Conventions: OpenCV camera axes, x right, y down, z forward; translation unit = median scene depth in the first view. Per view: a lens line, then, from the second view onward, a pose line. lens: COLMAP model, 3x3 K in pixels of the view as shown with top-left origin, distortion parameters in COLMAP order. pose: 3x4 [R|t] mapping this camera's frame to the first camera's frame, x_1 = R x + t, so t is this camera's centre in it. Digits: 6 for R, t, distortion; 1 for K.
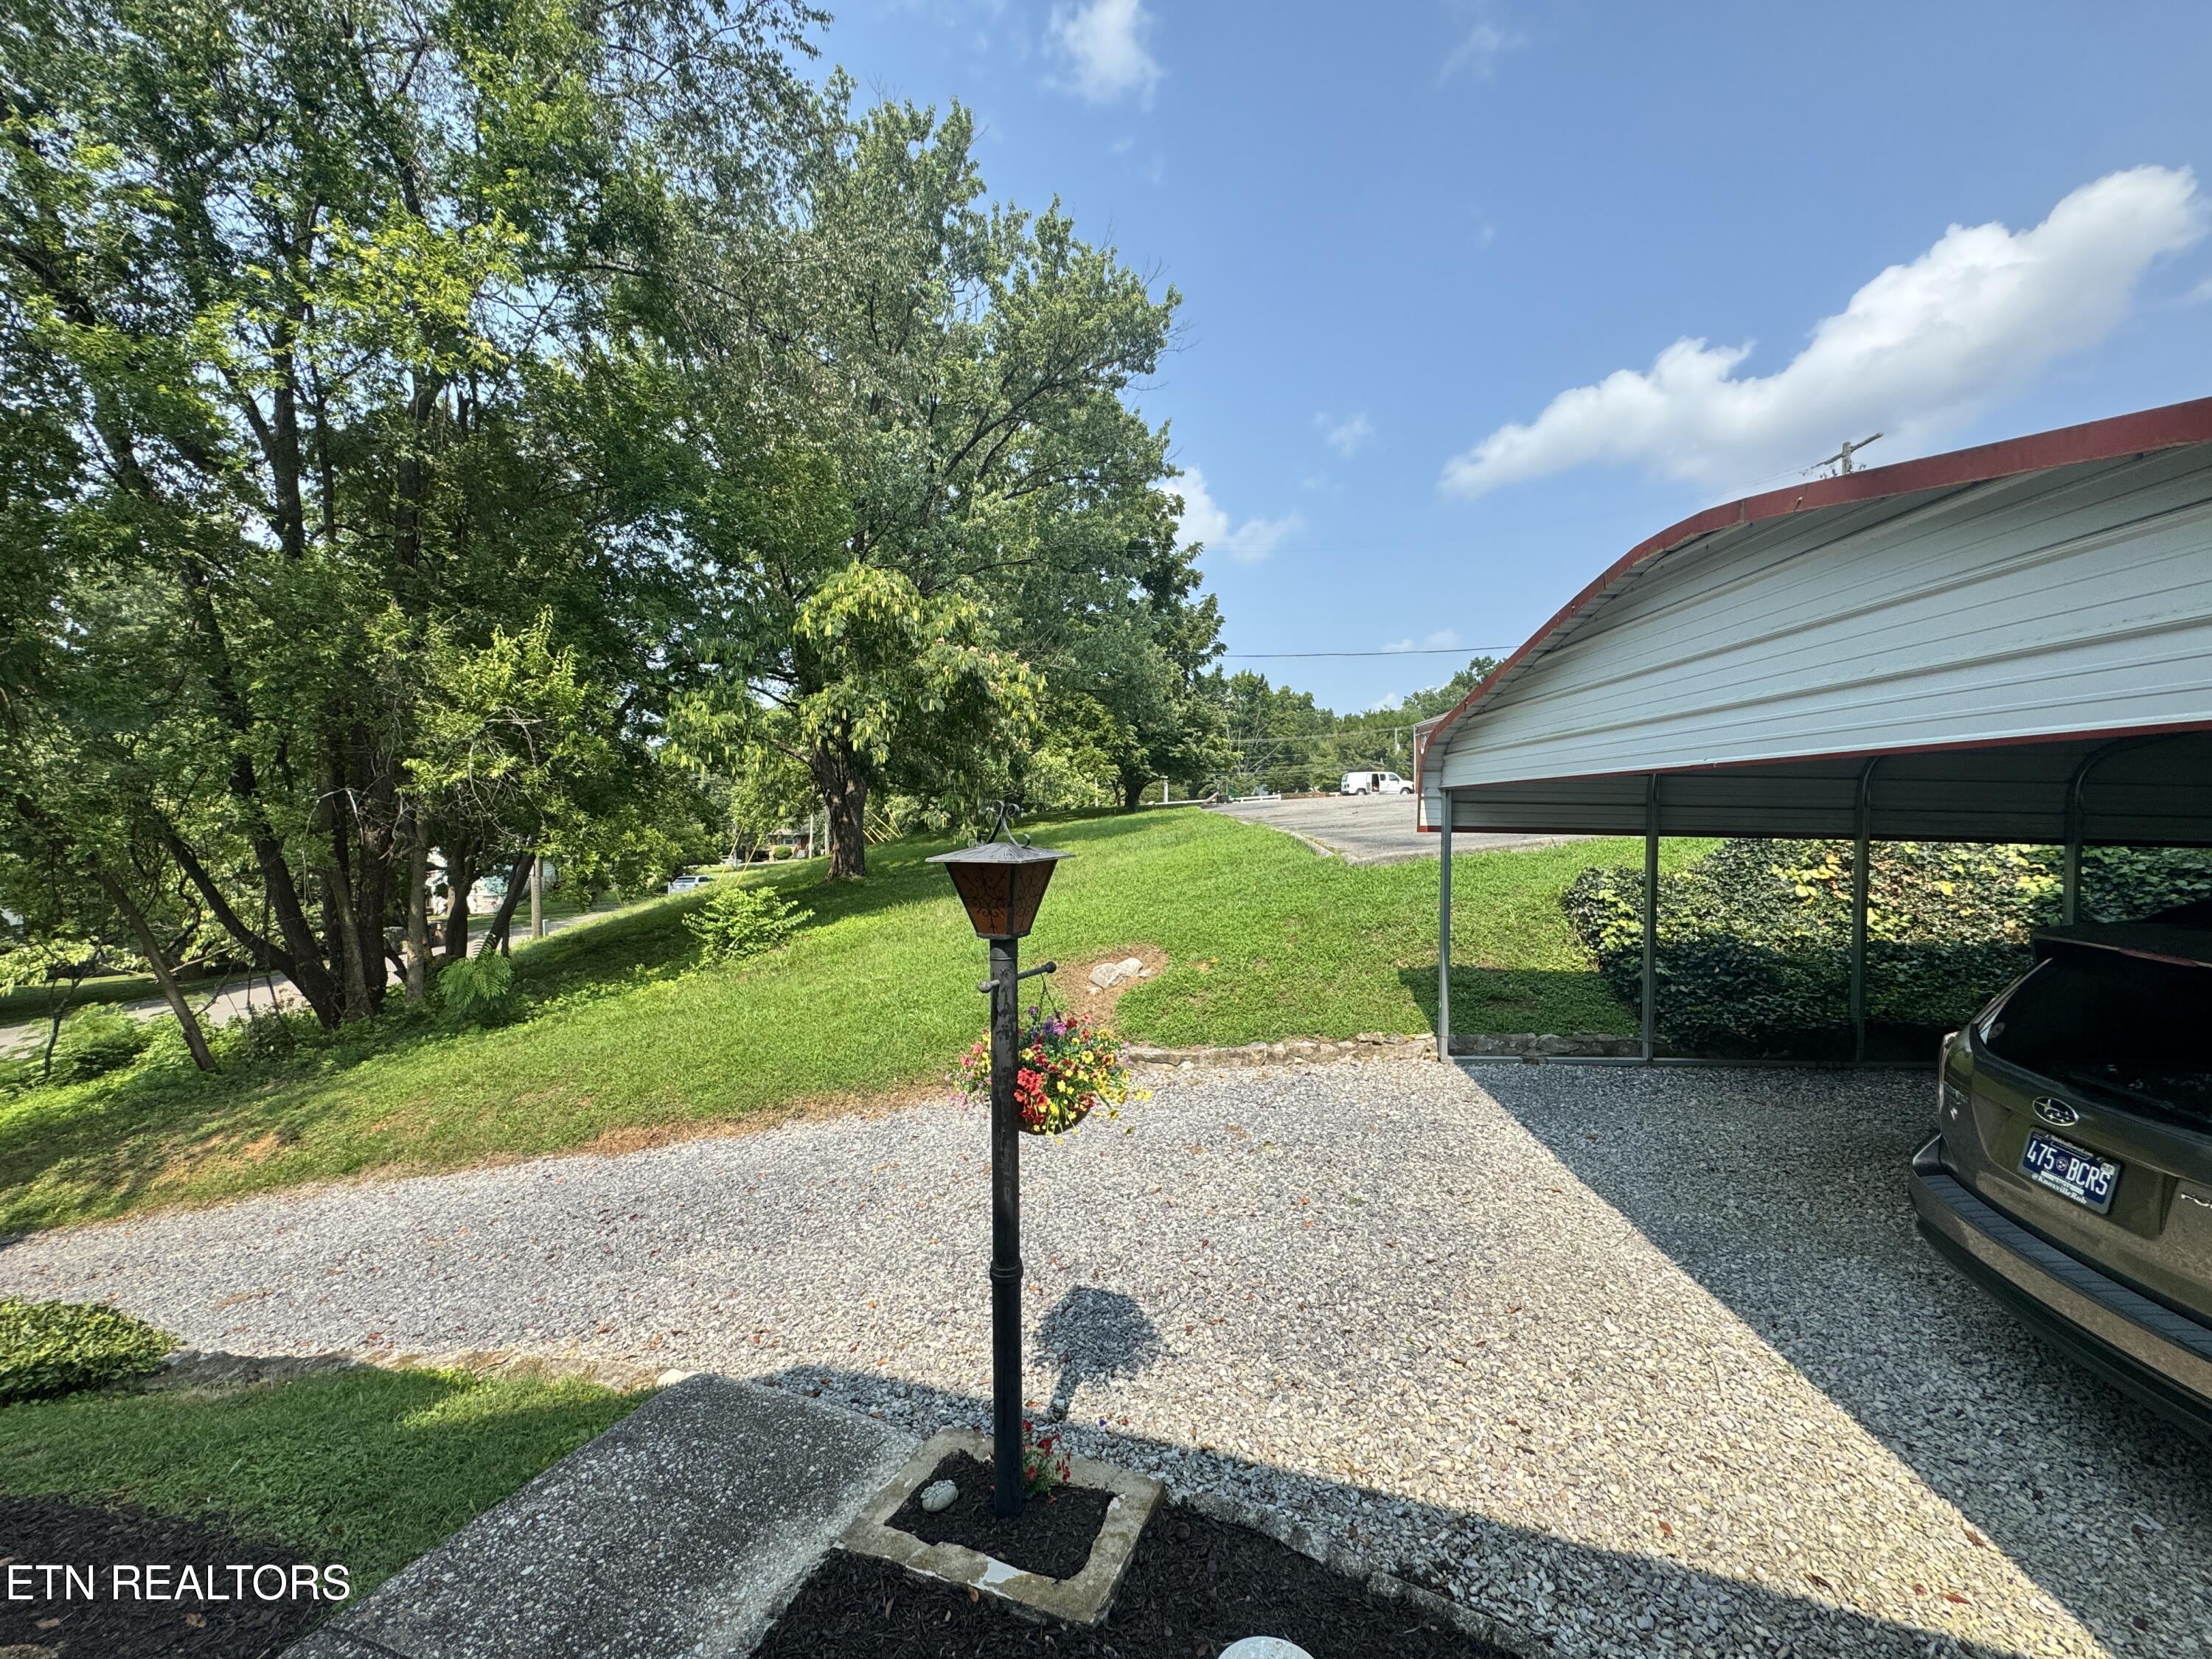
lens RADIAL K [[884.2, 0, 1106.0], [0, 884.2, 829.5], [0, 0, 1]] dist [-0.000450, 0.000266]
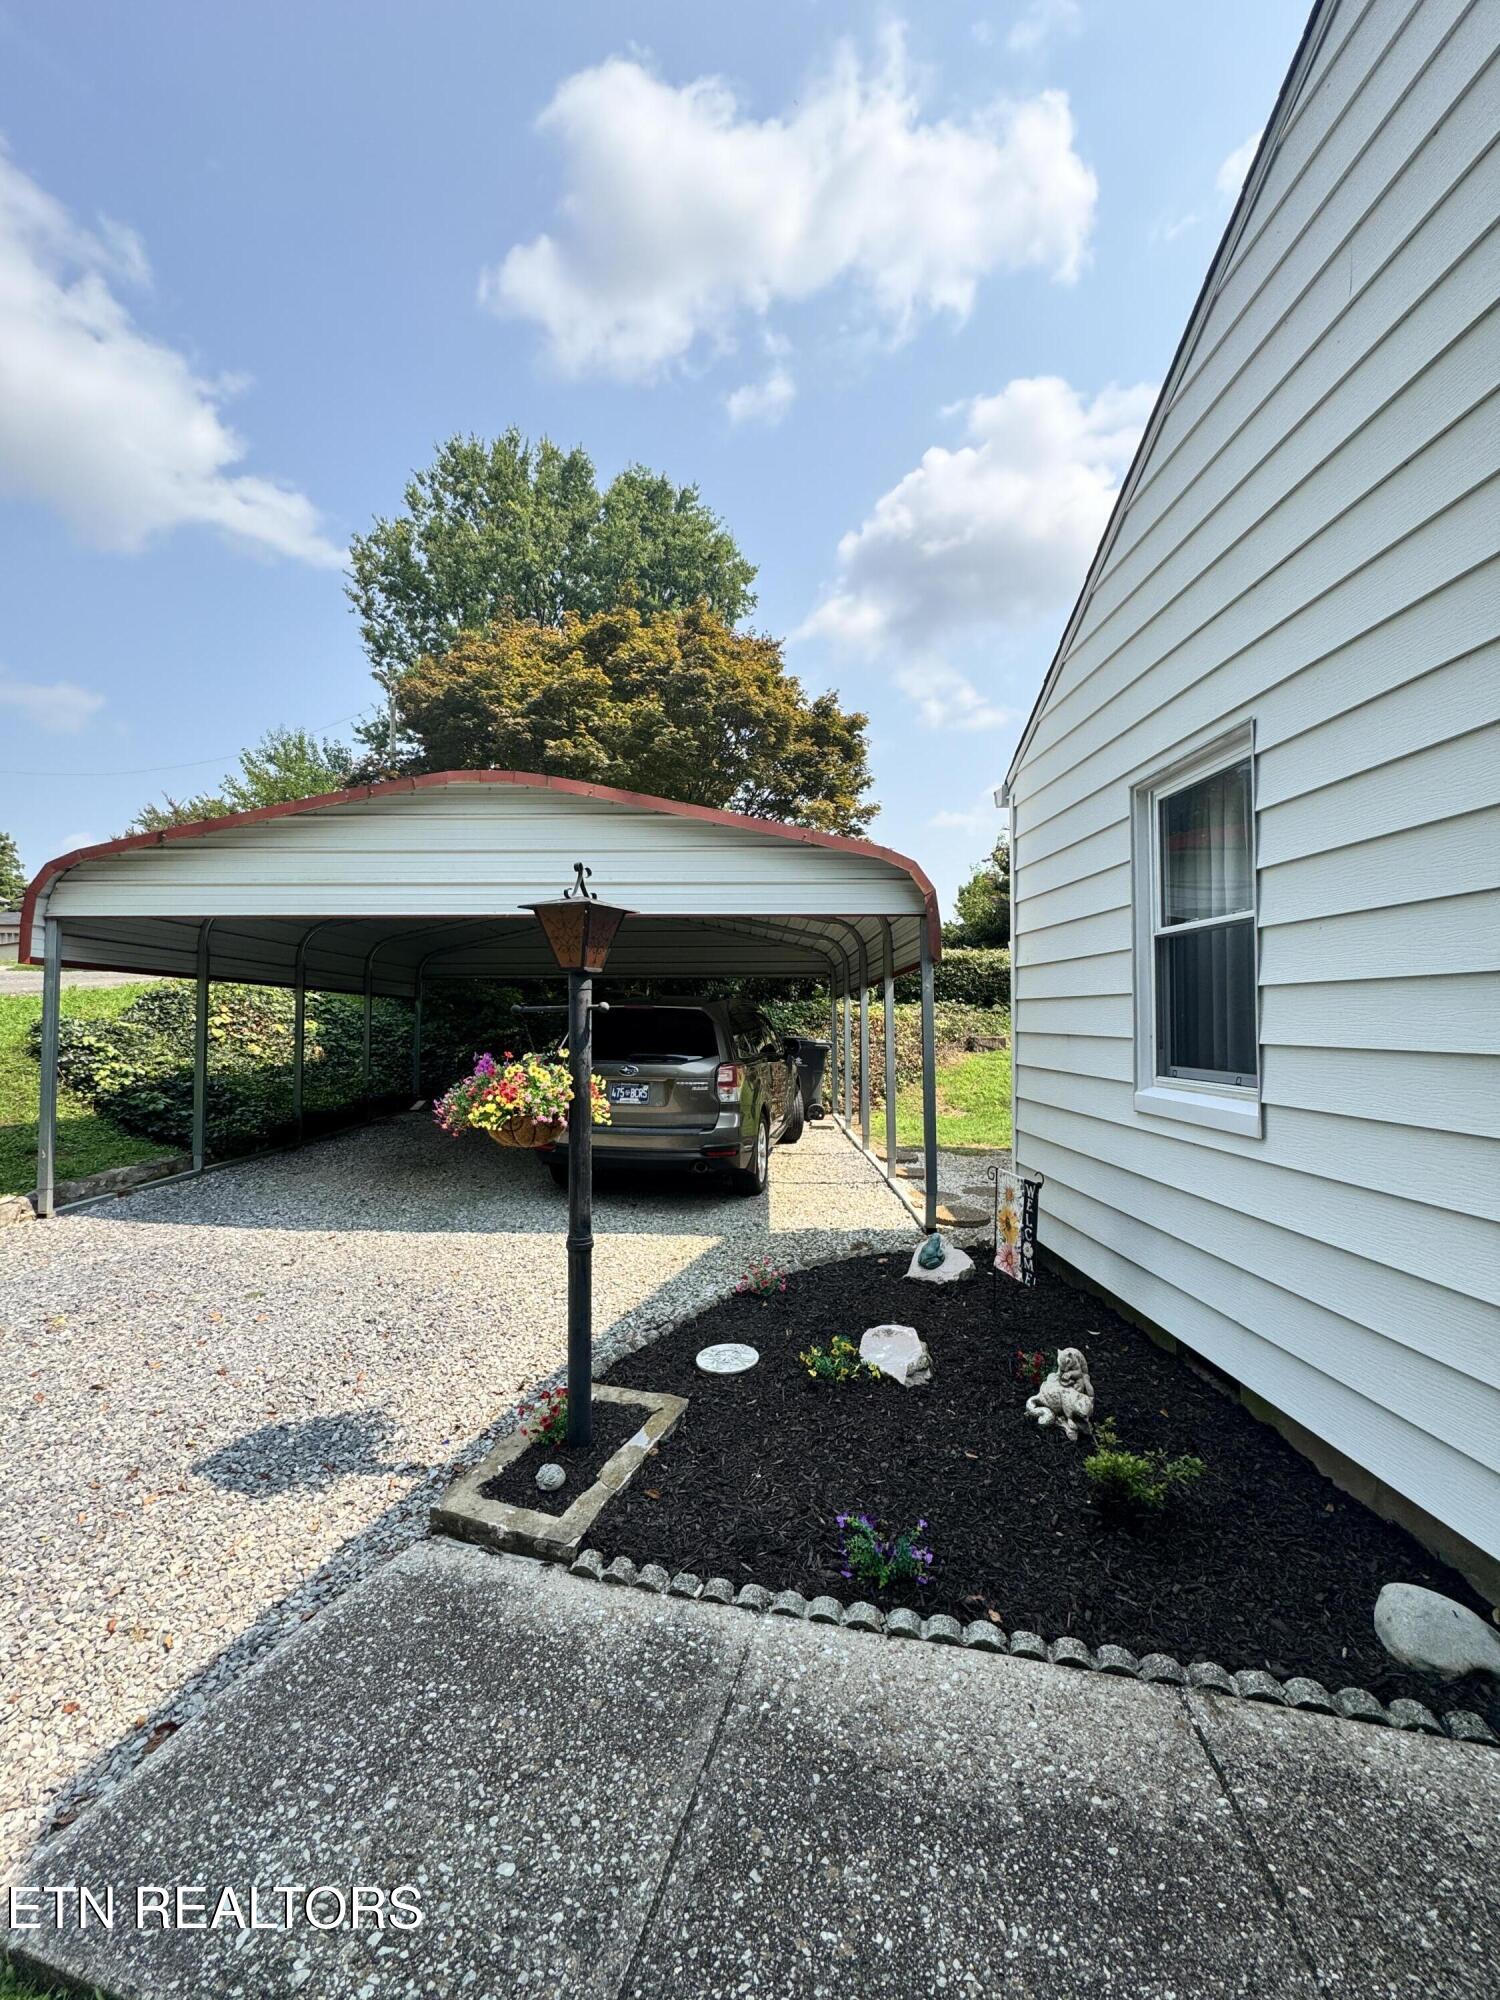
lens RADIAL K [[799.5, 0, 750.0], [0, 799.5, 1000.0], [0, 0, 1]] dist [-0.000450, 0.000266]
pose [[-0.039054, 0.020233, 0.999032, -0.651822], [0.020758, 0.999596, -0.019433, 0.096321], [-0.999021, 0.019979, -0.039459, 0.417643]]
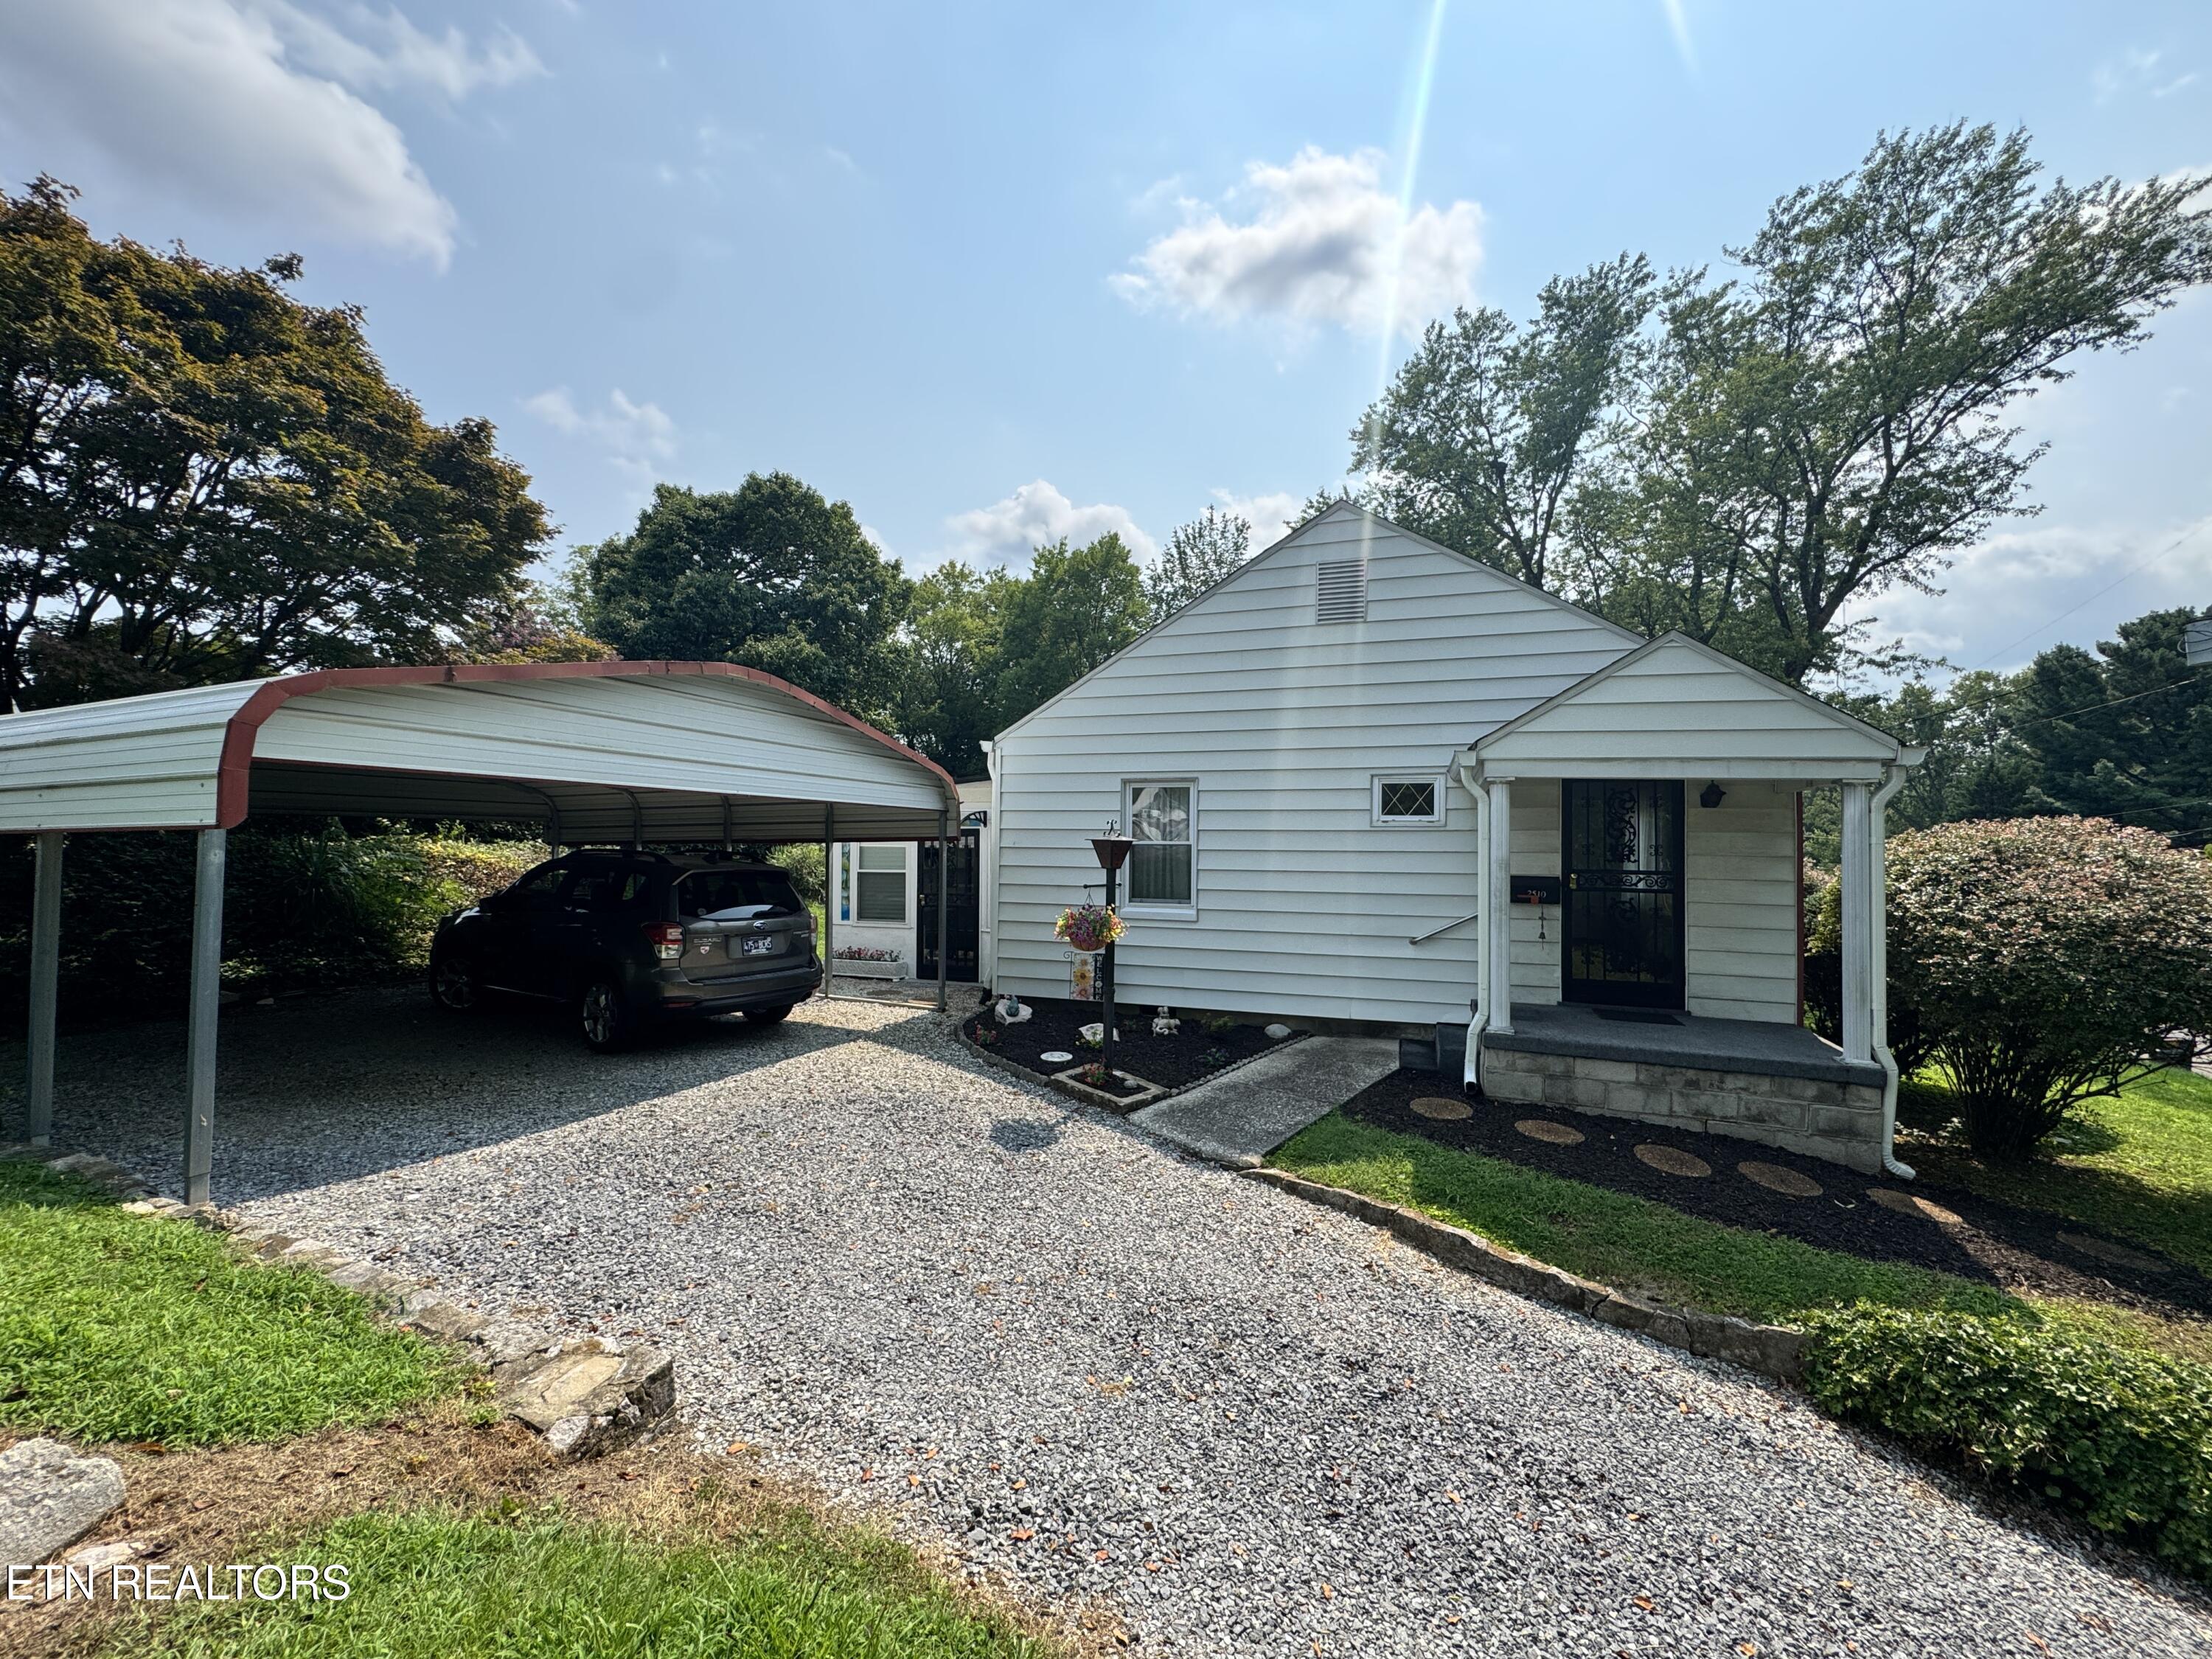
lens RADIAL K [[884.2, 0, 1106.0], [0, 884.2, 829.5], [0, 0, 1]] dist [-0.000450, 0.000266]
pose [[-0.939736, -0.007045, 0.341827, -0.548618], [-0.005589, 0.999971, 0.005243, -0.012204], [-0.341854, 0.003016, -0.939748, 1.872932]]
